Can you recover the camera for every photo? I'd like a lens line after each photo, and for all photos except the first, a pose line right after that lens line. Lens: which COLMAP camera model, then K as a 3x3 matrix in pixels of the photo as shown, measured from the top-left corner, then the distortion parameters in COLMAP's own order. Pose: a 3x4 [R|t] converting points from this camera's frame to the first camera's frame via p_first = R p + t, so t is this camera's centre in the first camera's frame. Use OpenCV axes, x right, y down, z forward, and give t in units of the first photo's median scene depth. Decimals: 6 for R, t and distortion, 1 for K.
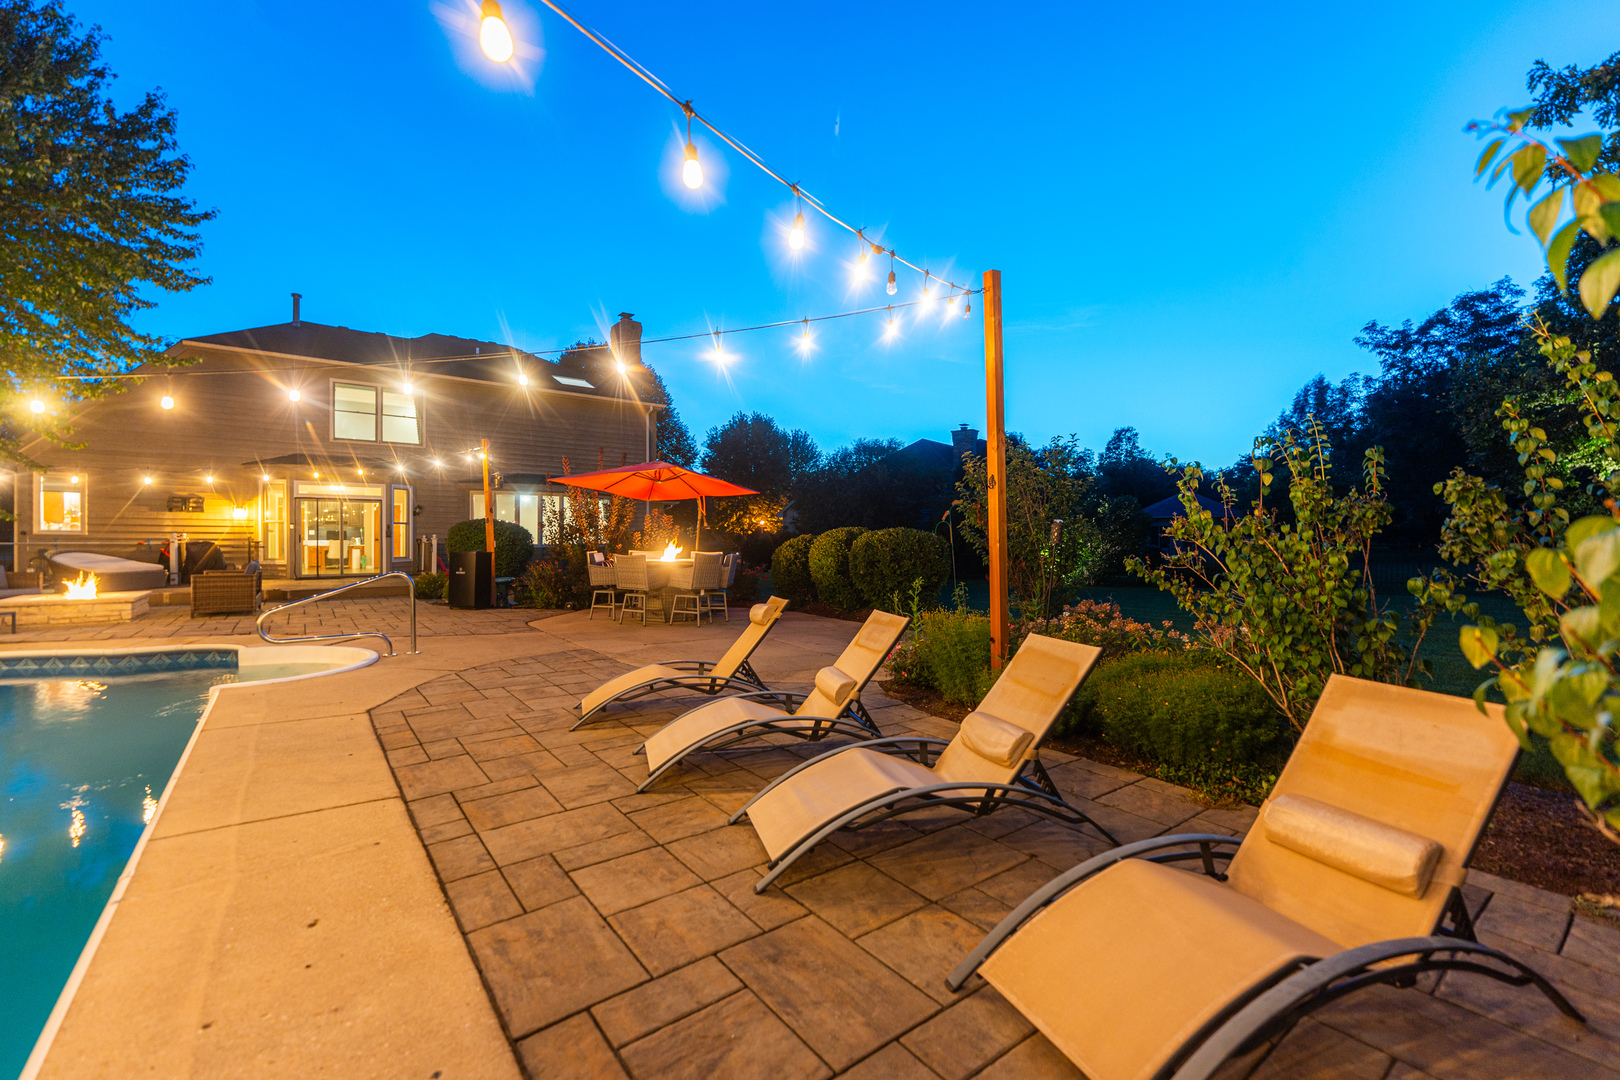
lens RADIAL K [[643.9, 0, 804.4], [0, 643.9, 540.3], [0, 0, 1]] dist [-0.000116, -0.000167]
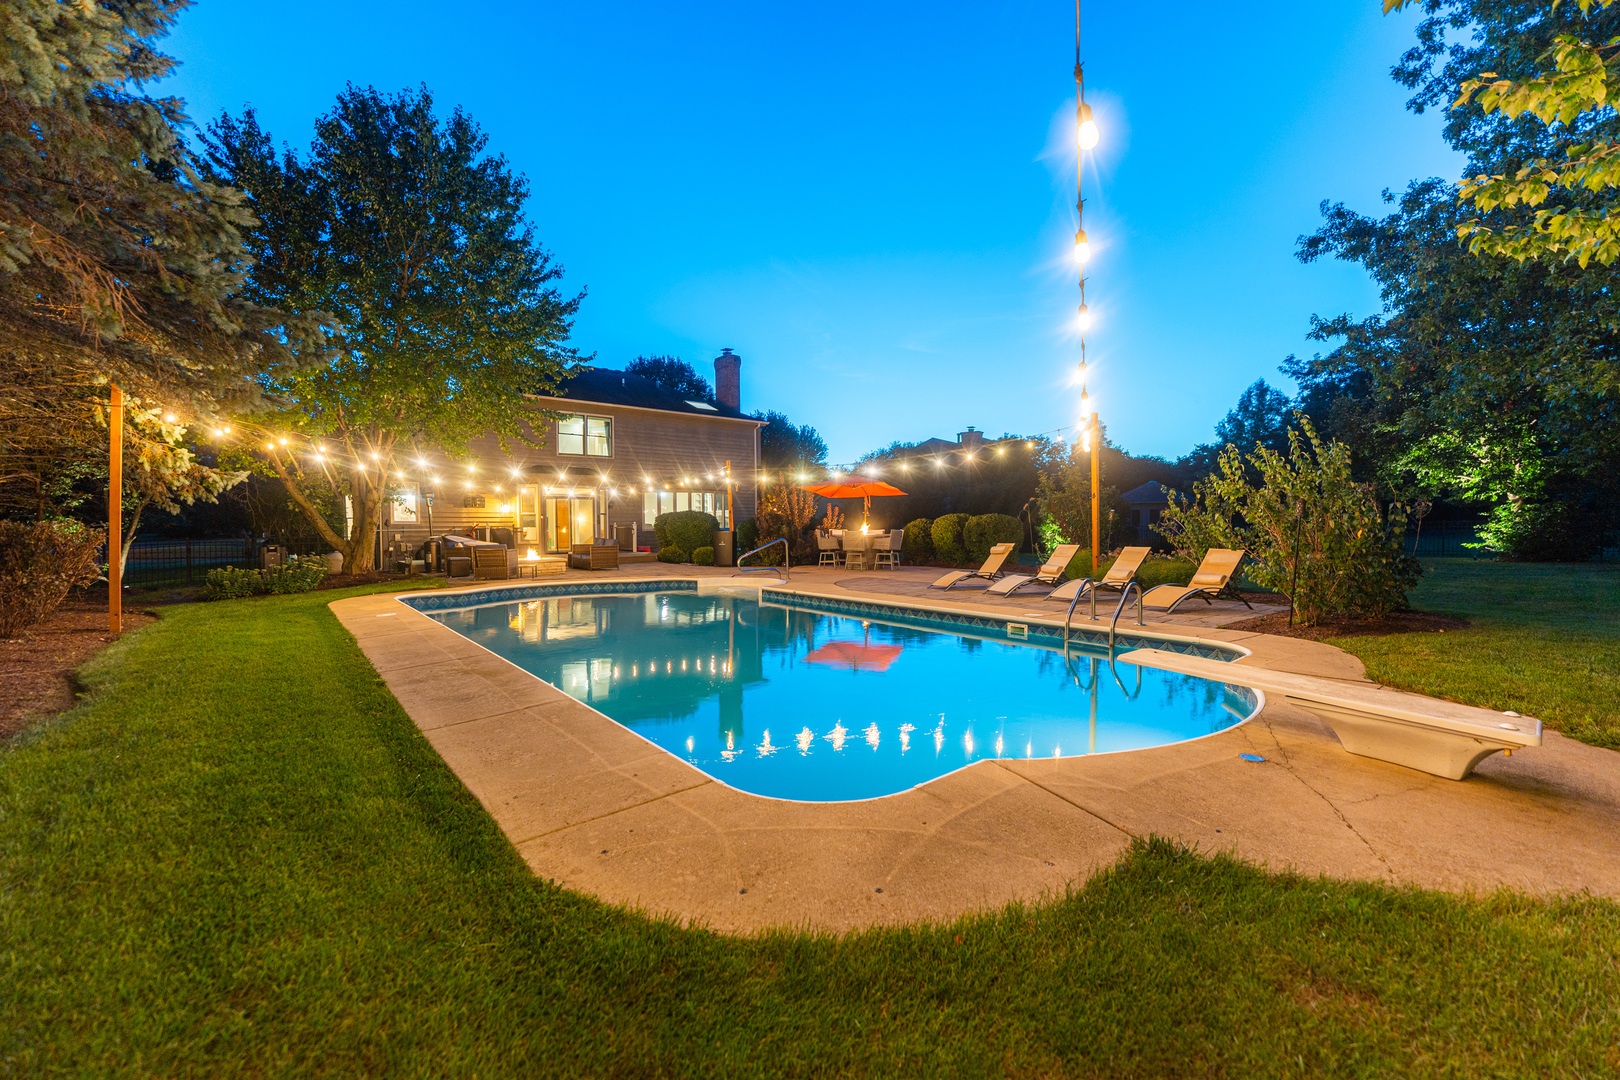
lens RADIAL K [[665.7, 0, 781.0], [0, 665.7, 541.7], [0, 0, 1]] dist [0.000820, 0.000089]
pose [[0.999213, -0.011932, 0.037833, -0.378536], [0.011039, 0.999657, 0.023738, 0.005055], [-0.038103, -0.023302, 0.999002, -0.573096]]
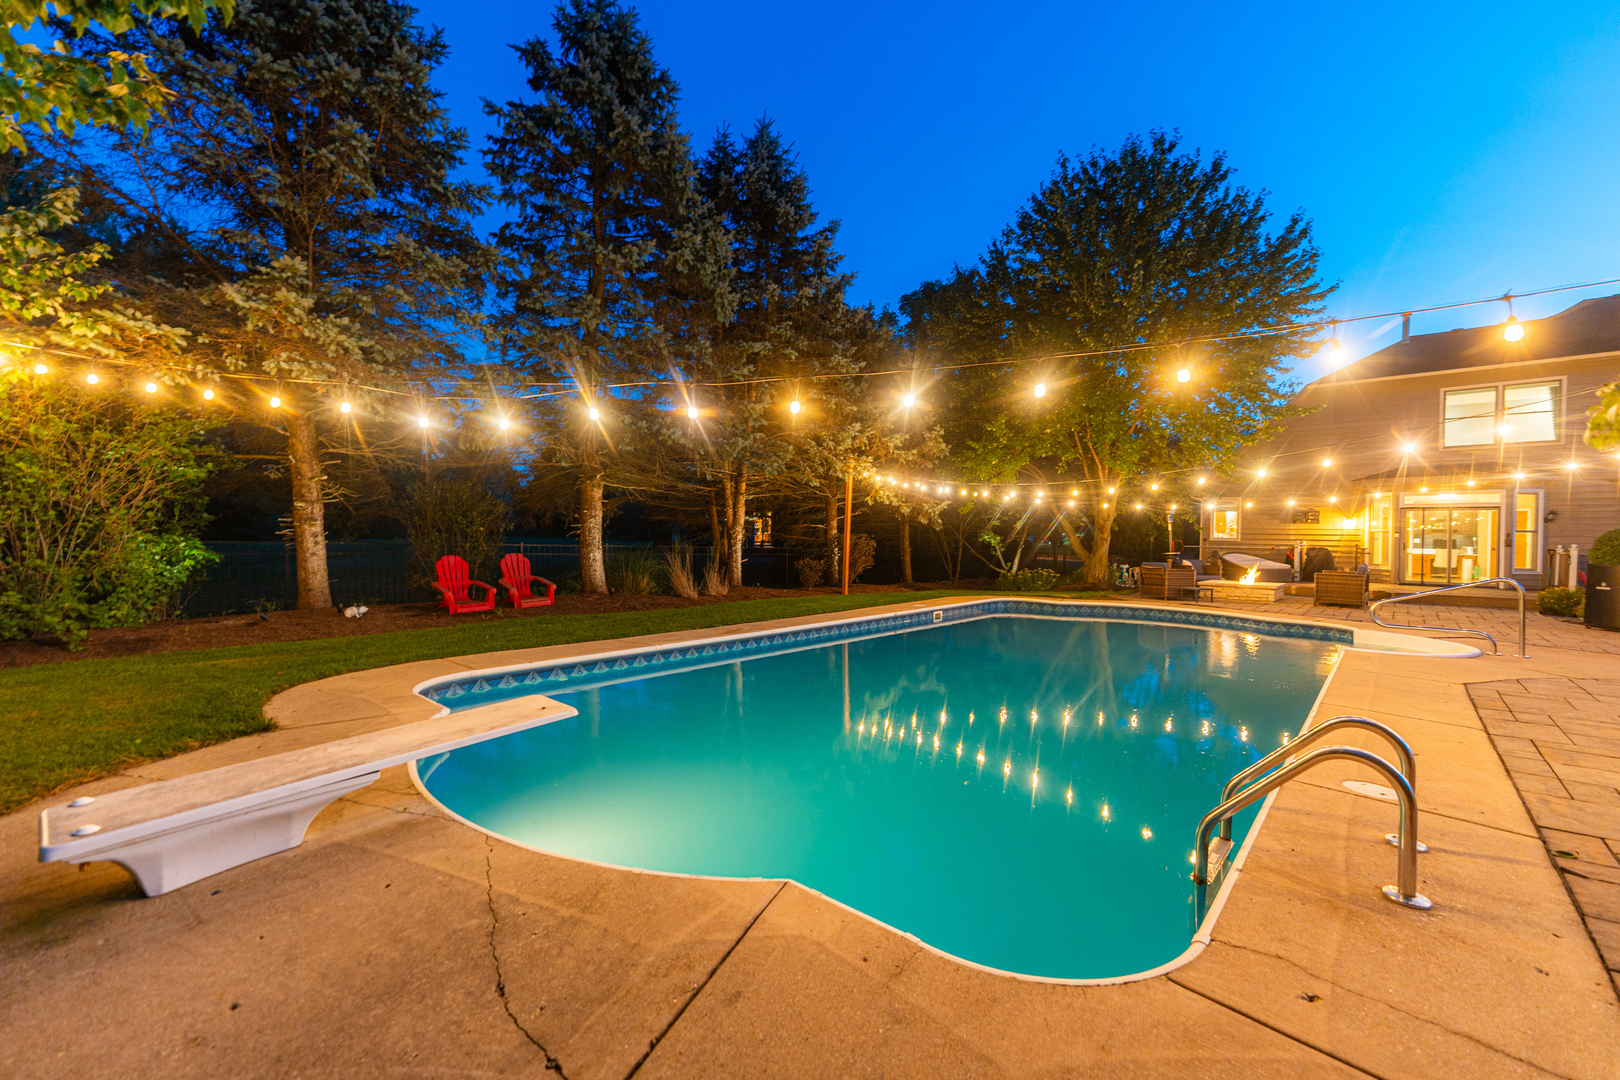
lens RADIAL K [[643.9, 0, 804.4], [0, 643.9, 540.3], [0, 0, 1]] dist [-0.000116, -0.000167]
pose [[0.157266, 0.008192, -0.987522, 0.127921], [-0.020559, 0.999776, 0.005019, 0.002541], [0.987342, 0.019514, 0.157399, -0.169618]]
